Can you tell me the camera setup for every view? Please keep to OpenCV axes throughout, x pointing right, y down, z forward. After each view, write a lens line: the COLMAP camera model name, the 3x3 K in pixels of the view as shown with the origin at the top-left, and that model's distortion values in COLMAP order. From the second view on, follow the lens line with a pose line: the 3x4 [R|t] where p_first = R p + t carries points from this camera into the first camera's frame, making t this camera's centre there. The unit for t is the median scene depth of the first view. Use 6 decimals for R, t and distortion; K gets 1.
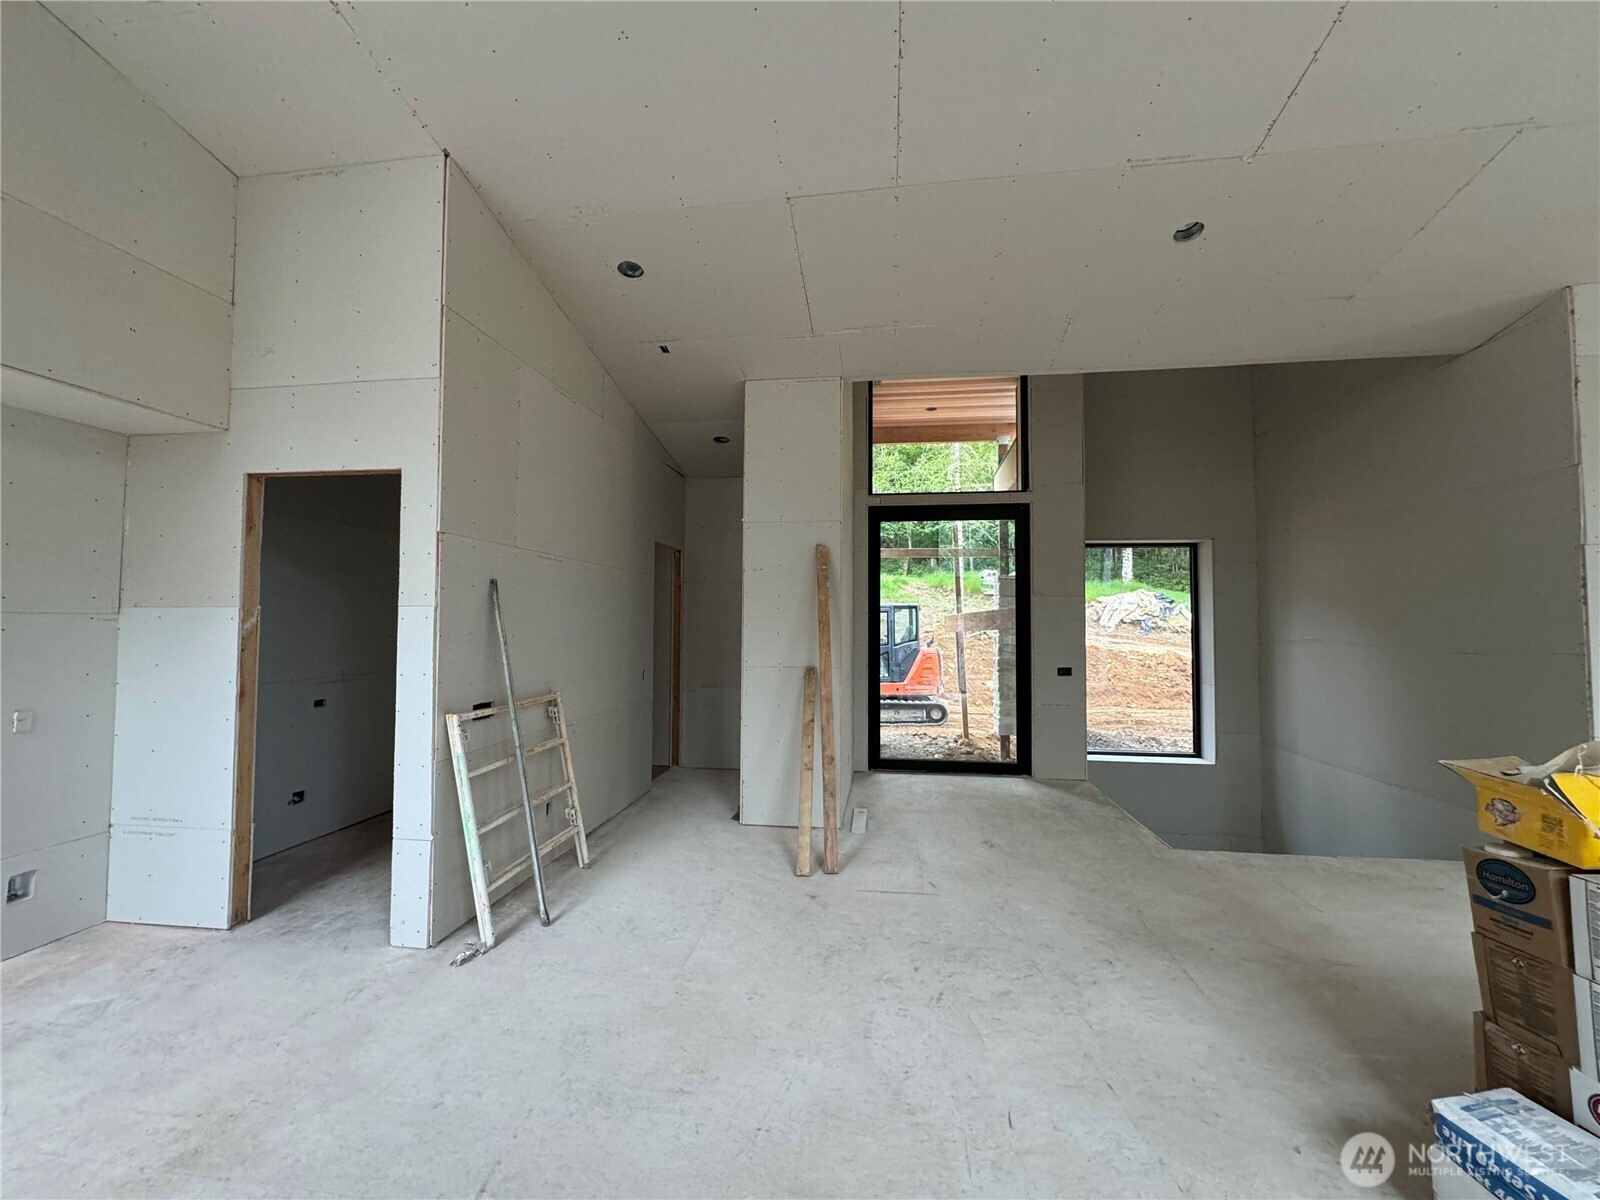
lens RADIAL K [[635.3, 0, 800.0], [0, 635.3, 600.0], [0, 0, 1]] dist [0.000556, 0.000269]
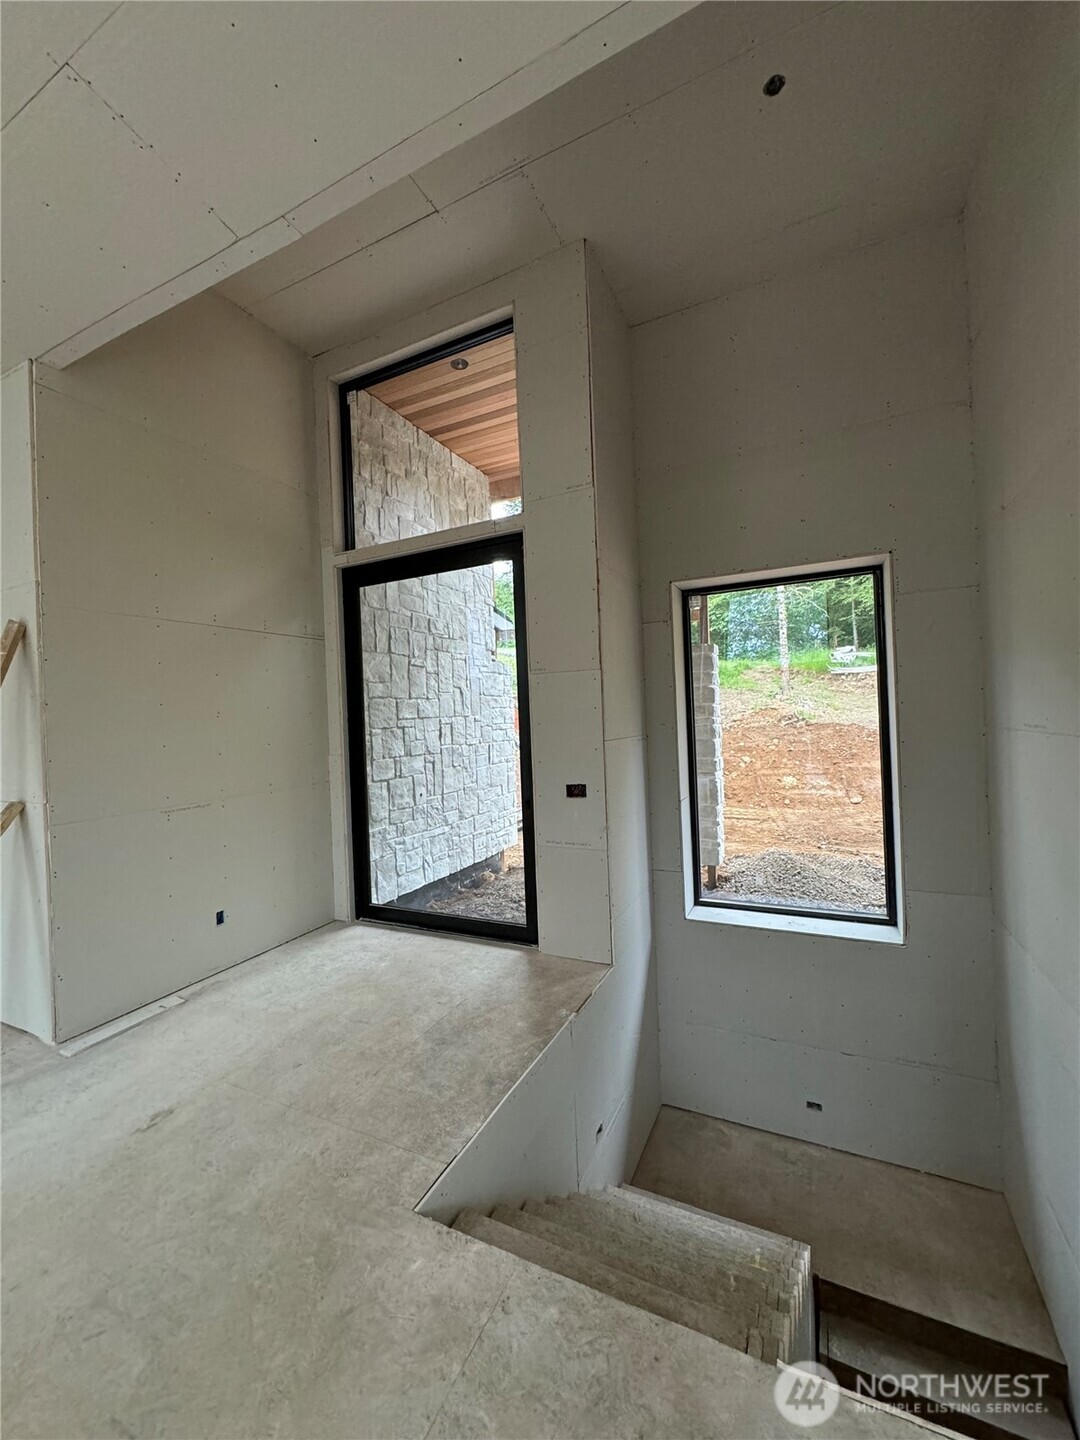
lens RADIAL K [[571.8, 0, 540.0], [0, 571.8, 720.0], [0, 0, 1]] dist [0.000556, 0.000269]
pose [[0.947889, -0.041149, -0.315934, 0.563364], [0.054357, 0.997973, 0.033105, 0.022148], [0.313931, -0.048553, 0.948204, 0.454772]]
